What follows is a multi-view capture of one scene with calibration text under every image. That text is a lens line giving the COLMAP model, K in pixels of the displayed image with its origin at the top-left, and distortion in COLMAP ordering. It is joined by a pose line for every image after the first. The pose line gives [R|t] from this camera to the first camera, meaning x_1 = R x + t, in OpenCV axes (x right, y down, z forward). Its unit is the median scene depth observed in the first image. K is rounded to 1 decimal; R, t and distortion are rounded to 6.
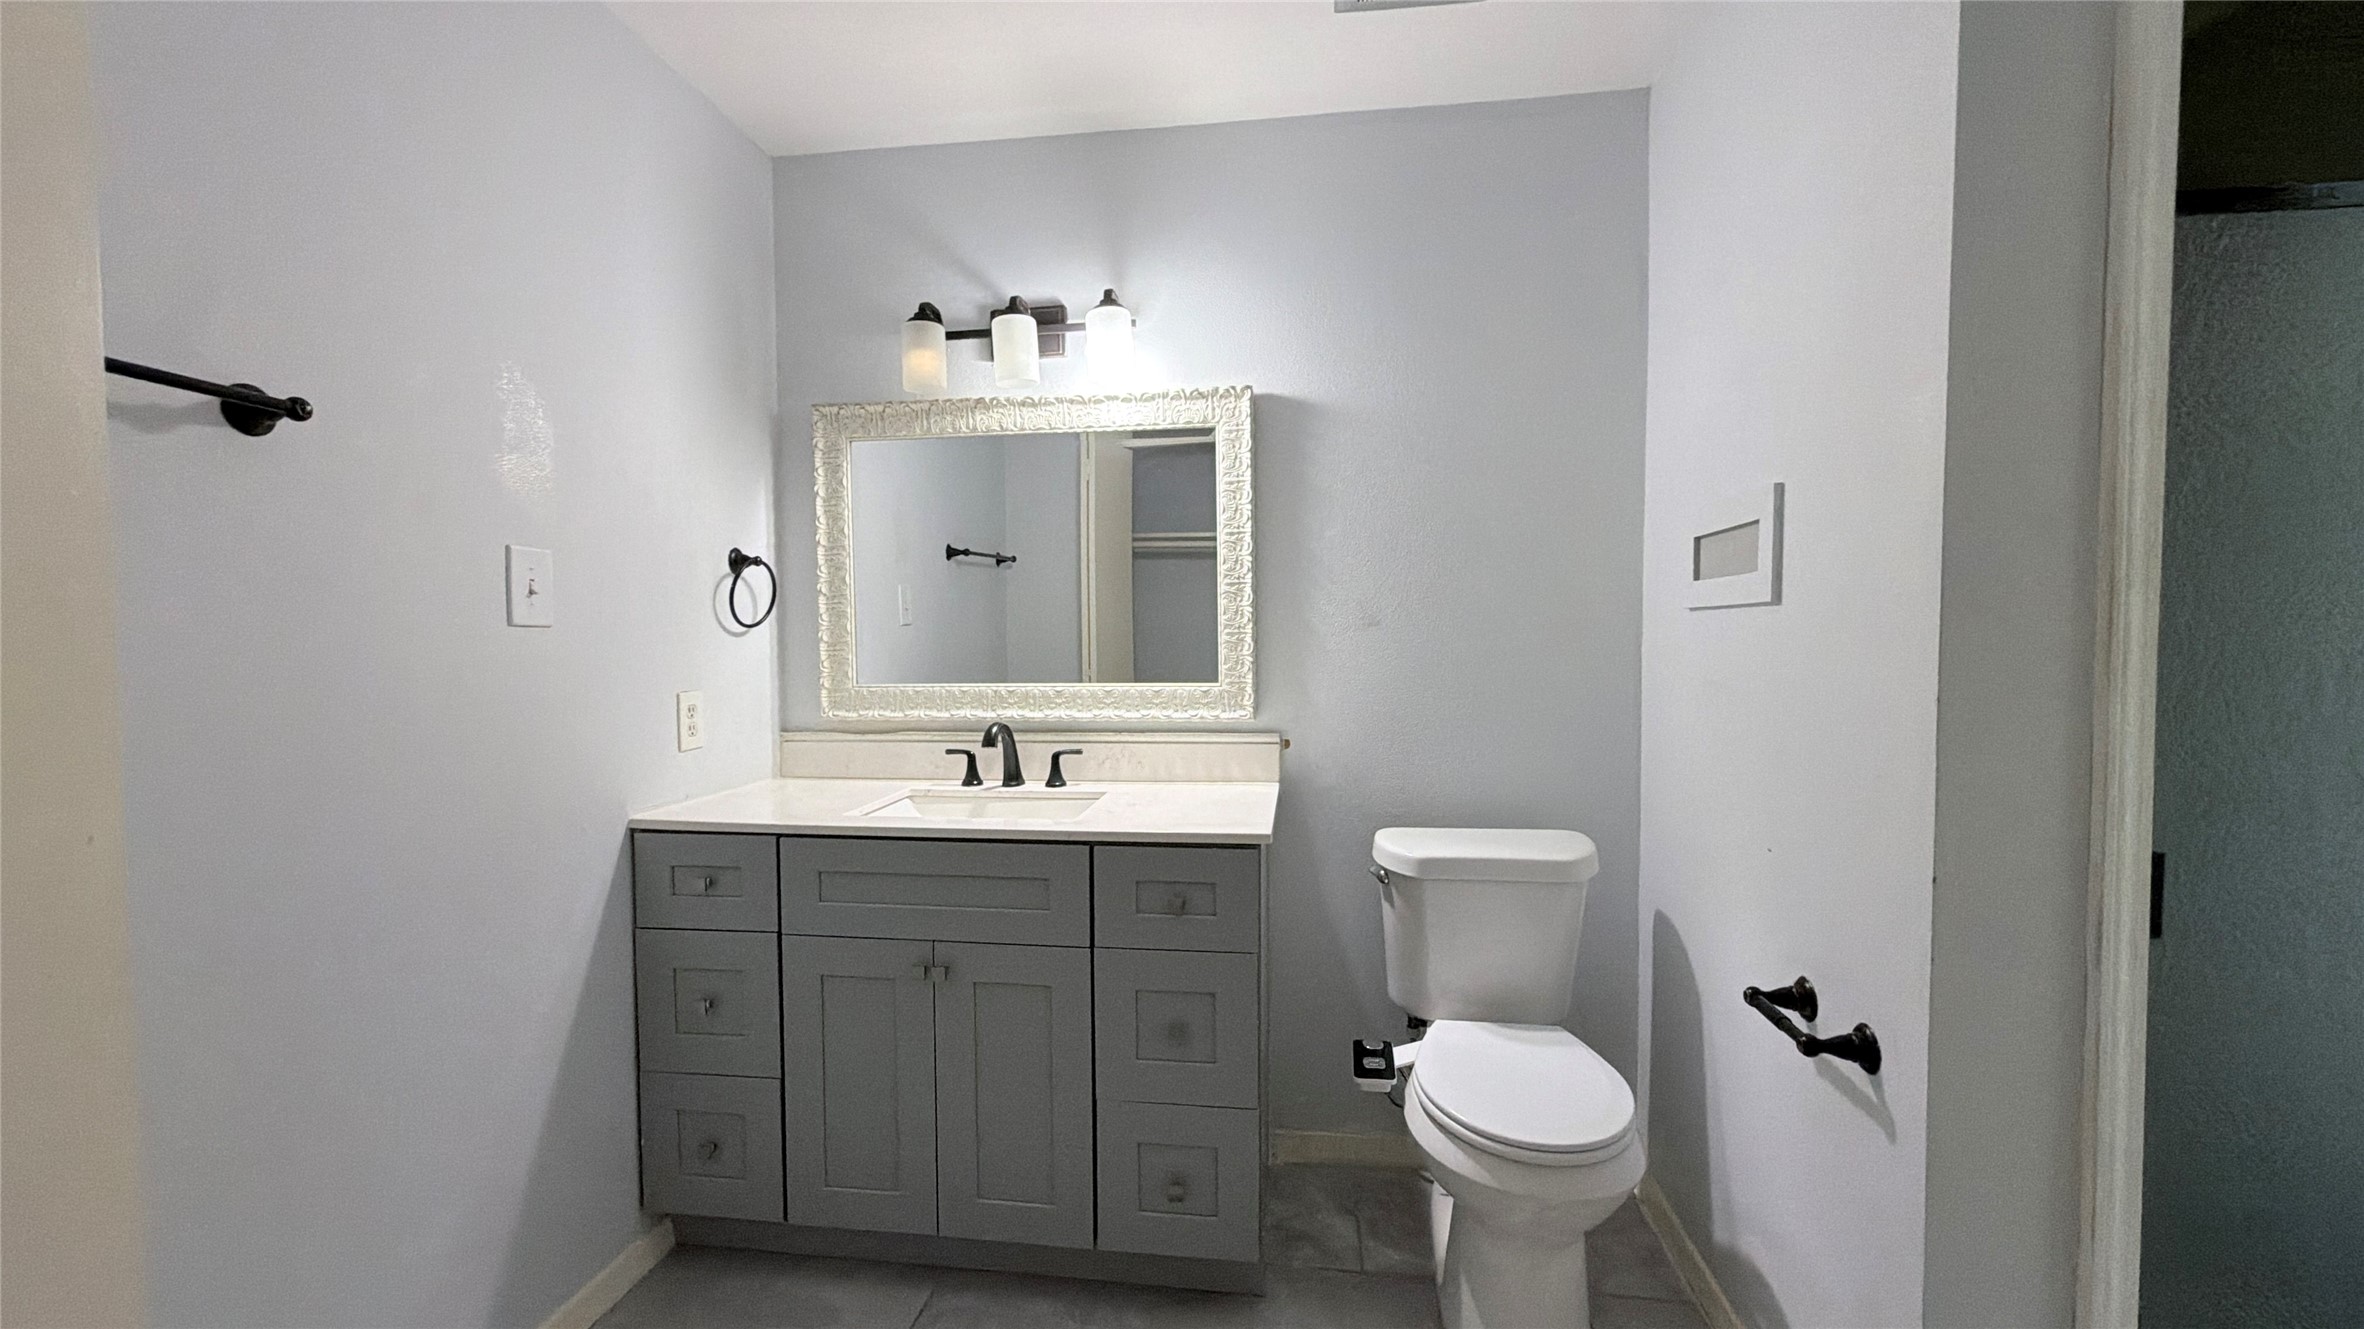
lens RADIAL K [[929.2, 0, 1182.0], [0, 929.2, 664.5], [0, 0, 1]] dist [-0.001645, -0.000114]
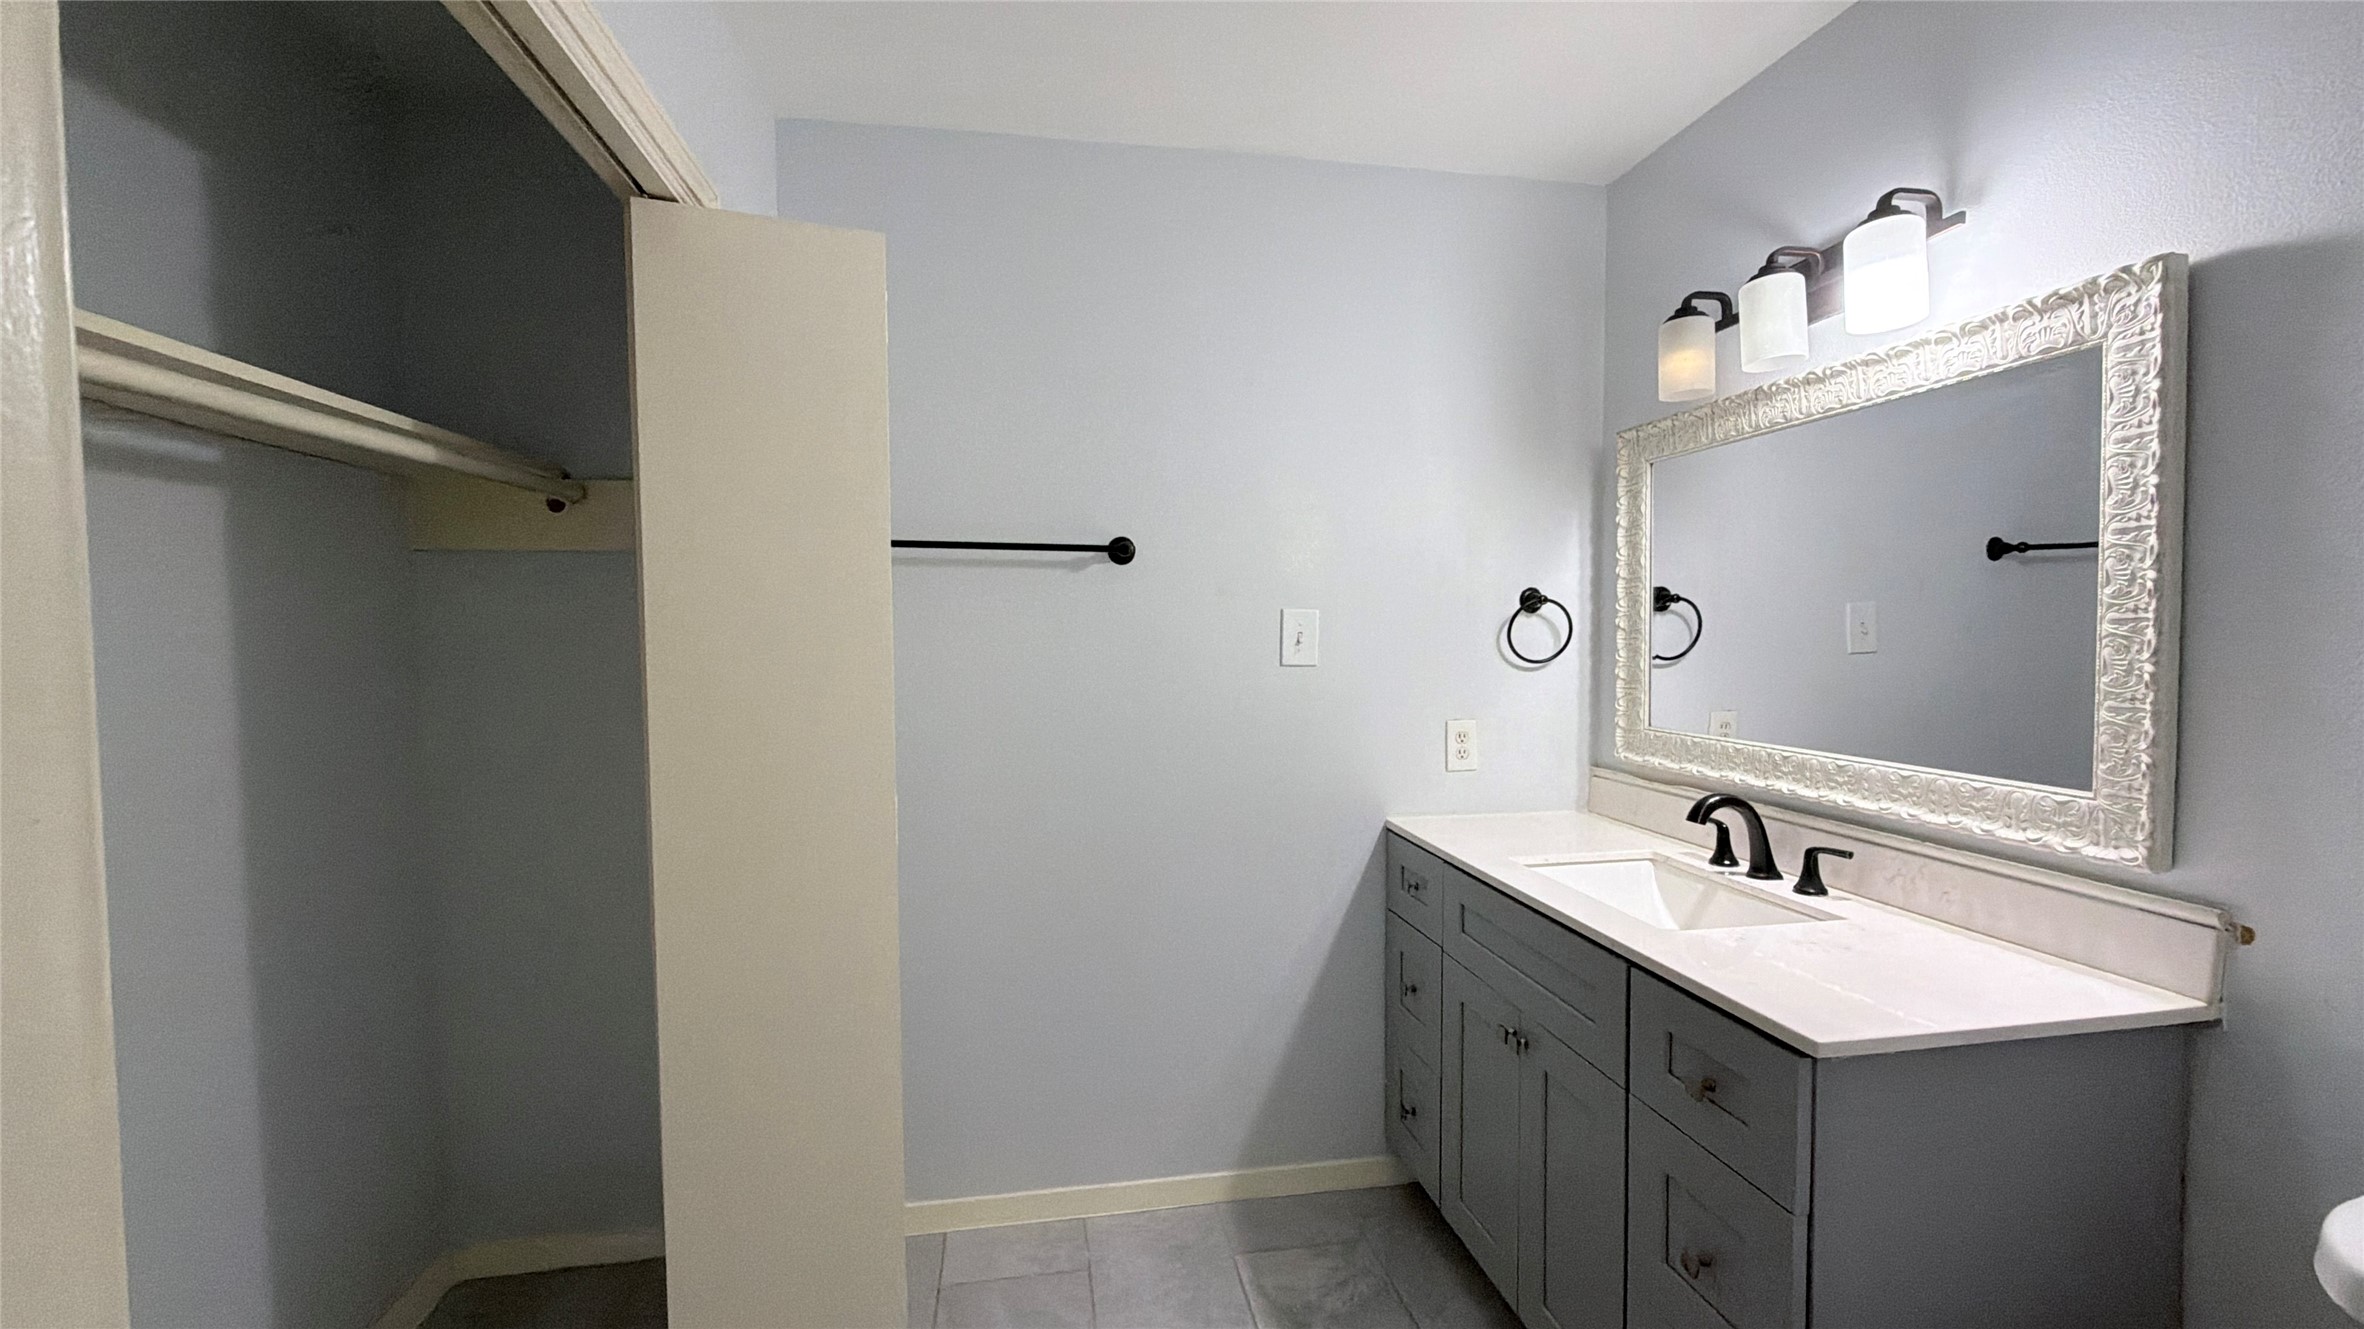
lens RADIAL K [[941.6, 0, 1182.0], [0, 941.6, 664.5], [0, 0, 1]] dist [0.000079, 0.000109]
pose [[0.306583, 0.043345, -0.950857, 0.416187], [-0.029599, 0.998914, 0.035993, -0.063463], [0.951384, 0.017109, 0.307533, 0.285165]]
